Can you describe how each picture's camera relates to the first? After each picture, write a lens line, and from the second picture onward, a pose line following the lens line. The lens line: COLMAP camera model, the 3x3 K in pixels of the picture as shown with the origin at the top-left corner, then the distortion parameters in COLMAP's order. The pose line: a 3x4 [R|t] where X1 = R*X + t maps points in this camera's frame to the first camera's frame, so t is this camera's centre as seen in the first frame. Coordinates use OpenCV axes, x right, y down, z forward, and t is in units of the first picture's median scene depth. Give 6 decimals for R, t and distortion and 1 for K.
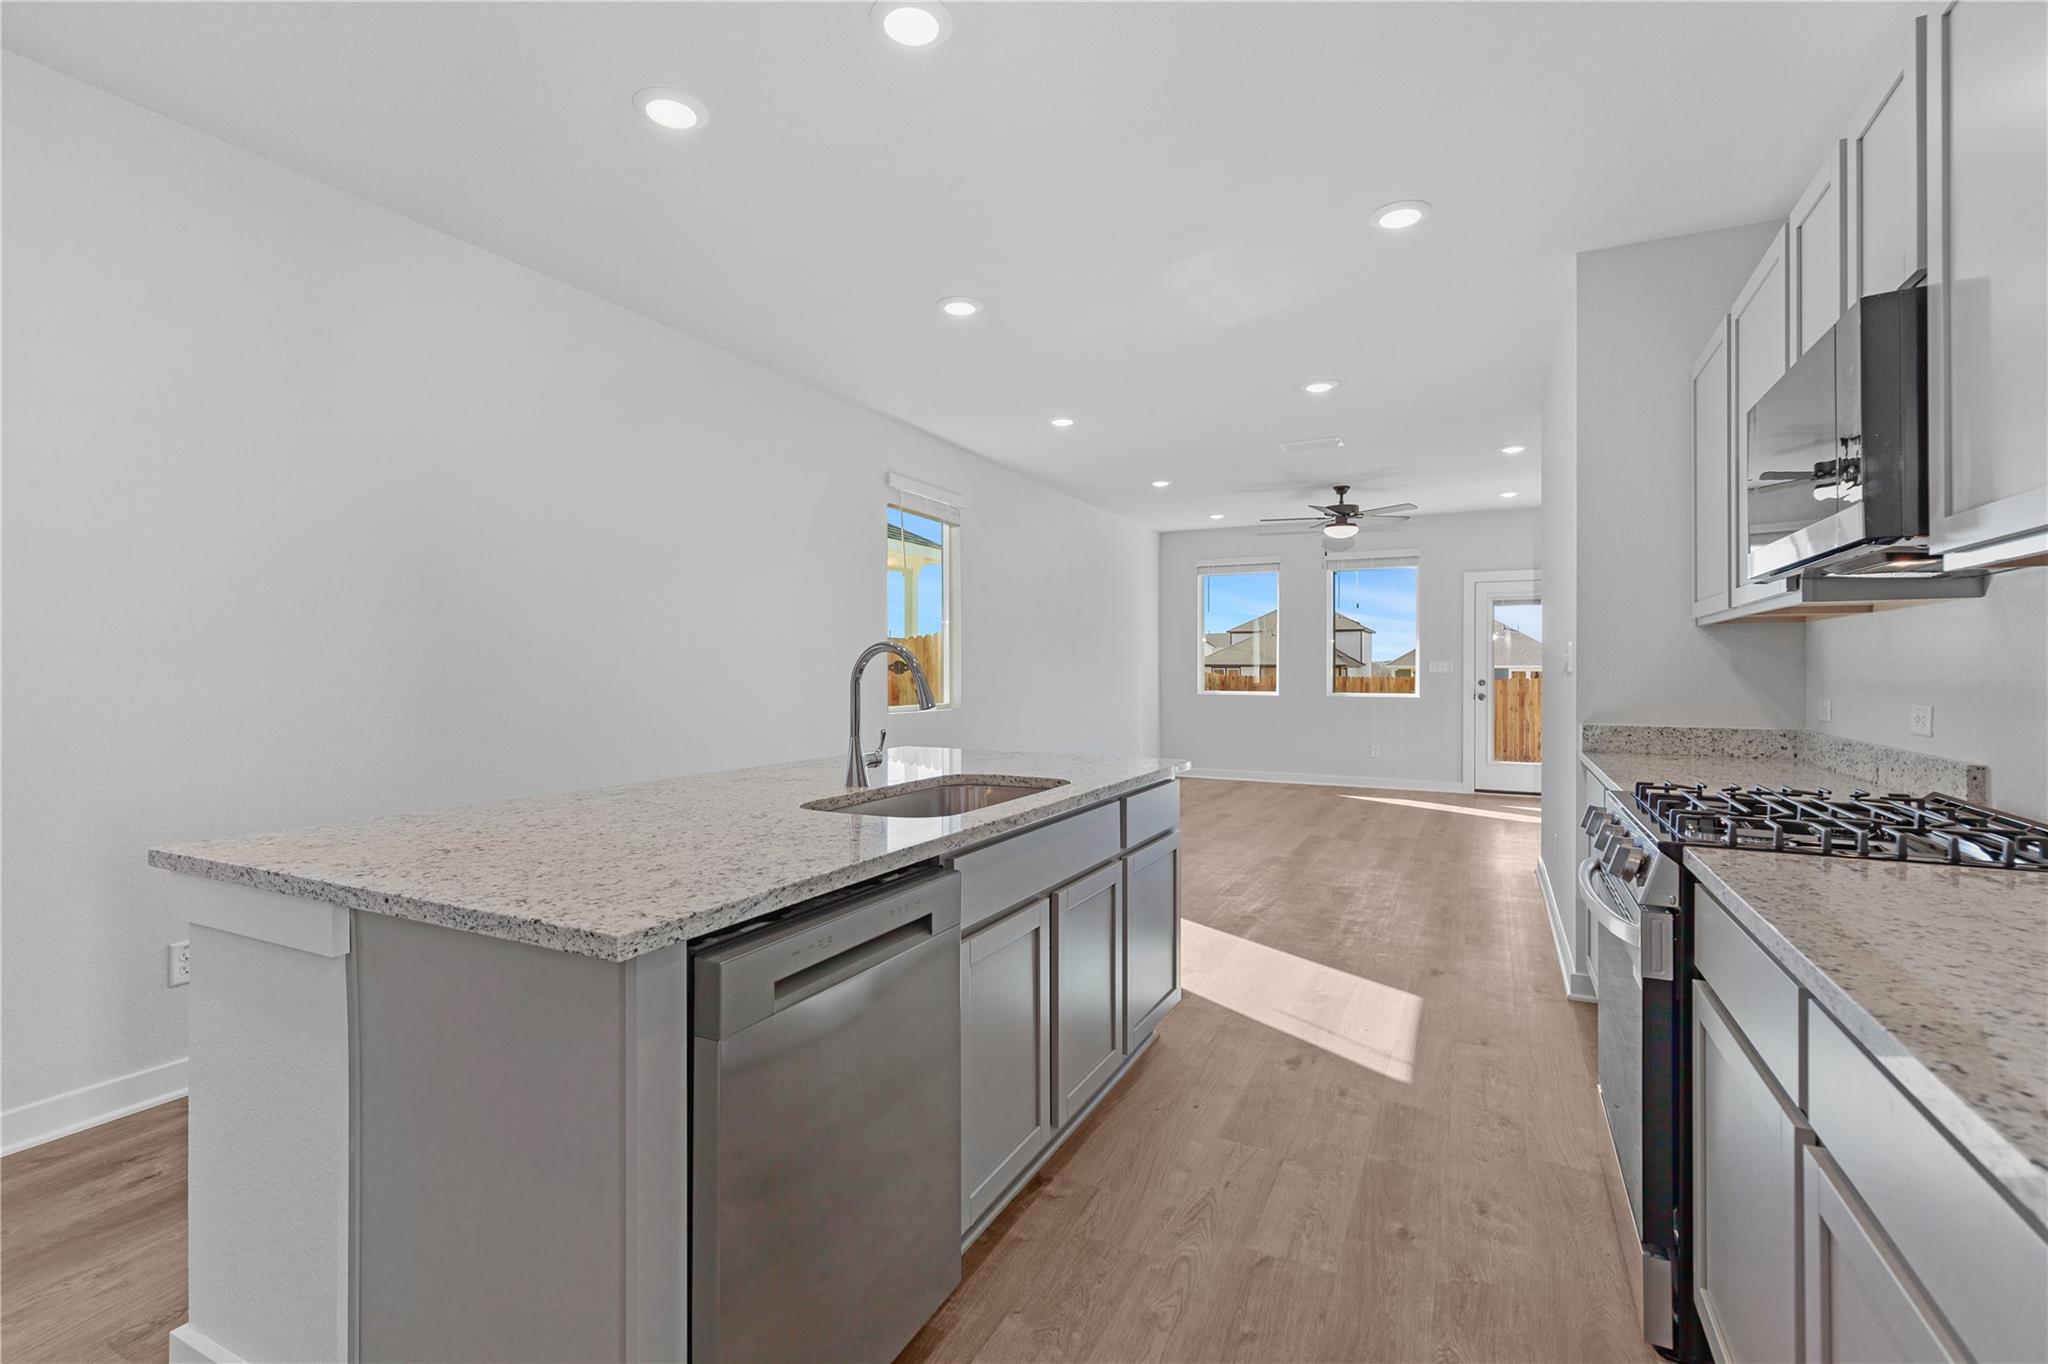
lens RADIAL K [[921.6, 0, 1015.0], [0, 921.6, 672.1], [0, 0, 1]] dist [0.000299, -0.001616]
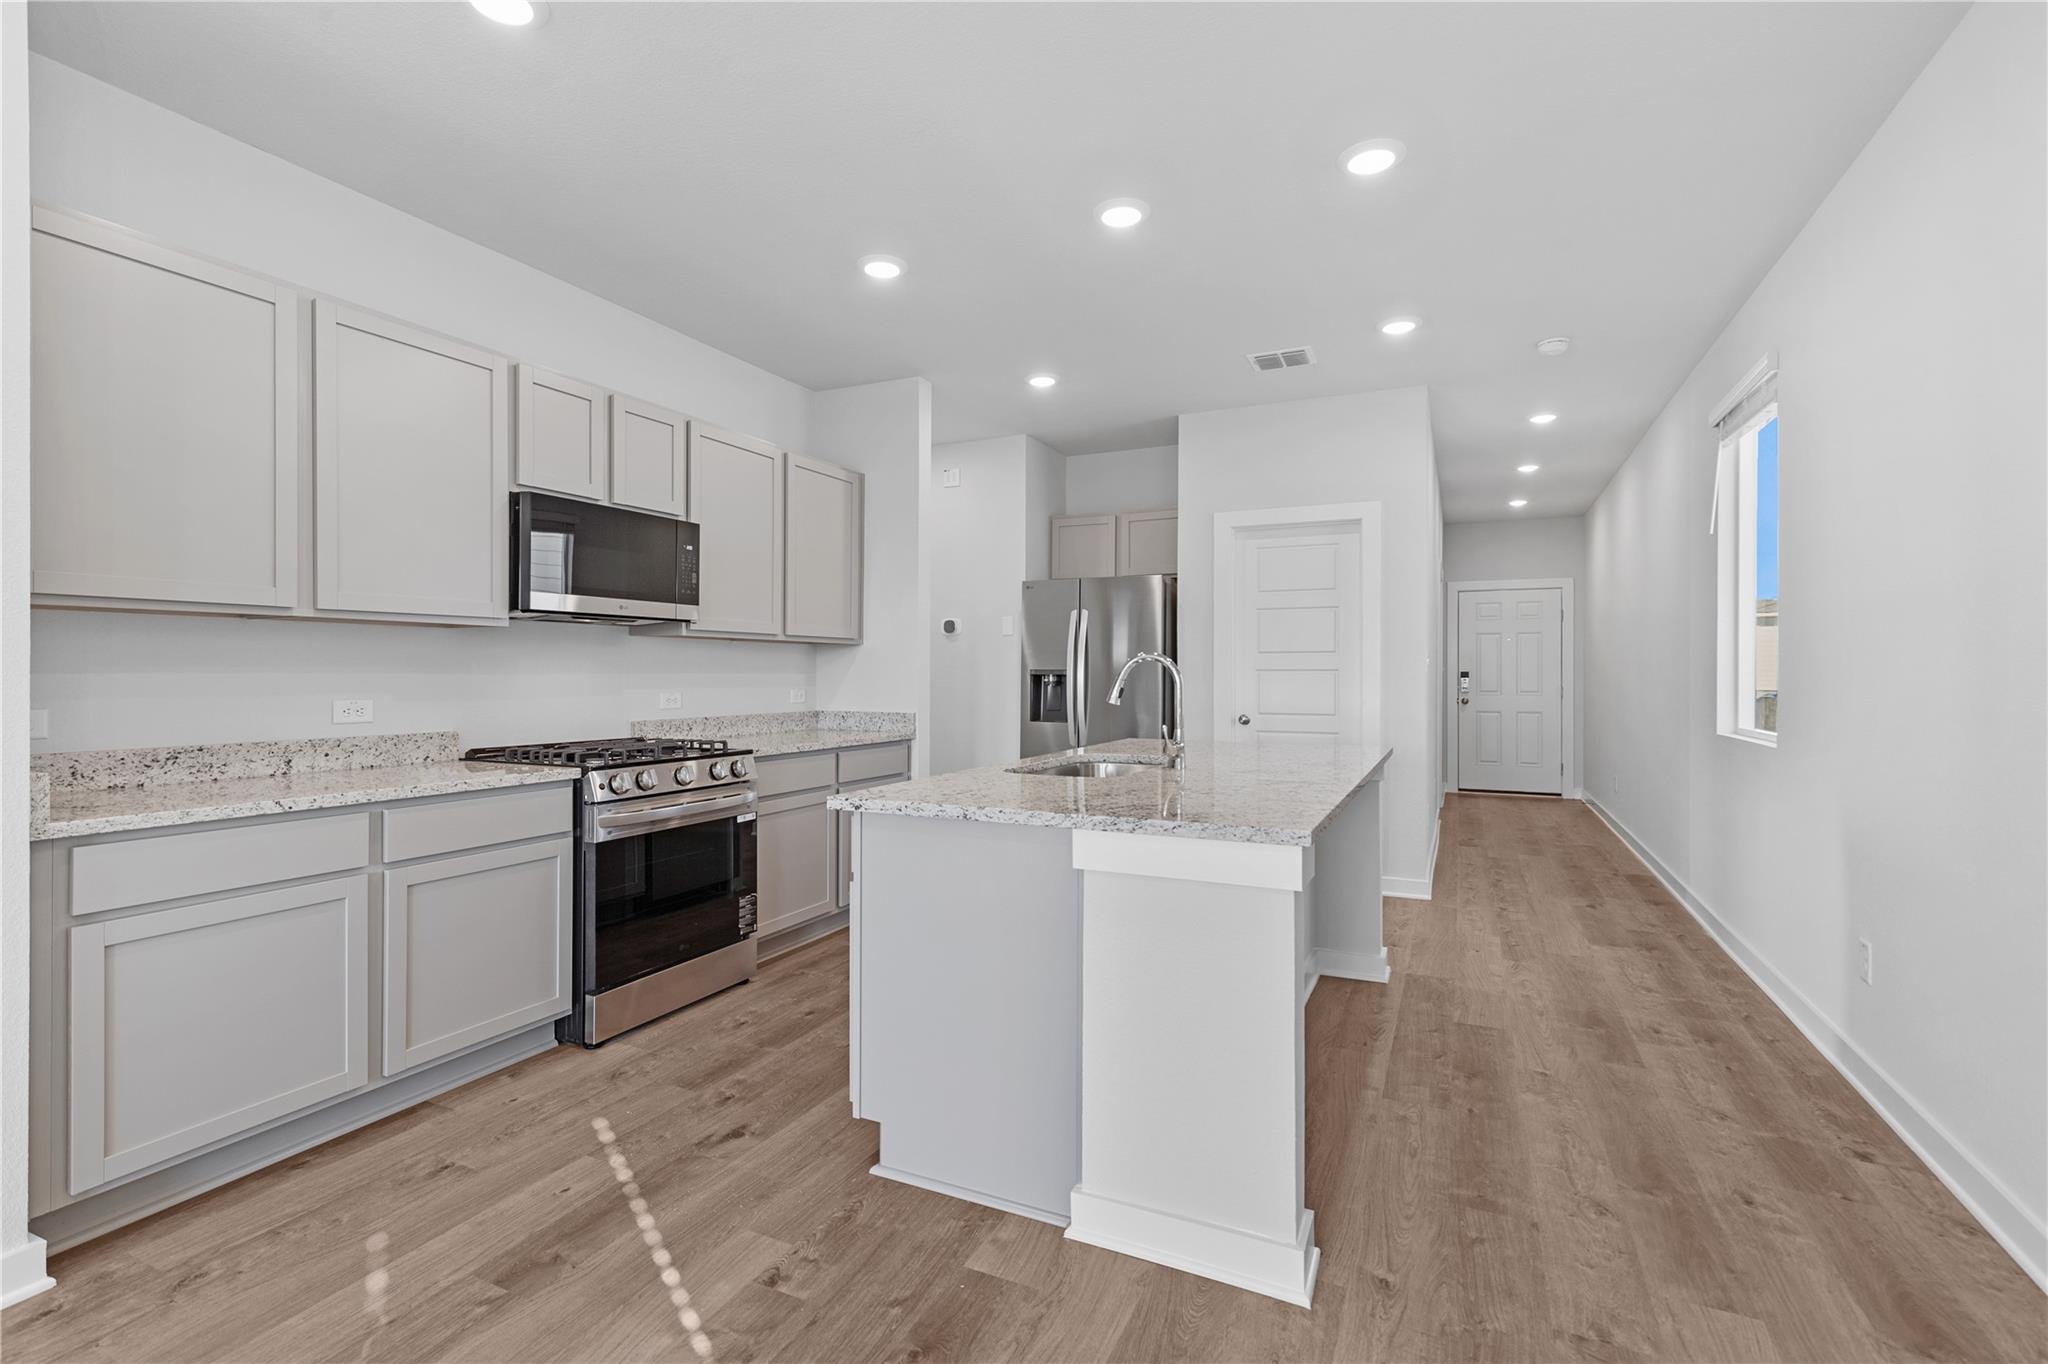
lens RADIAL K [[921.6, 0, 1022.8], [0, 921.6, 673.4], [0, 0, 1]] dist [0.000299, -0.001616]
pose [[-0.999573, -0.002233, -0.029128, 0.053556], [-0.002354, 0.999989, 0.004120, -0.006329], [0.029119, 0.004186, -0.999567, 1.617451]]
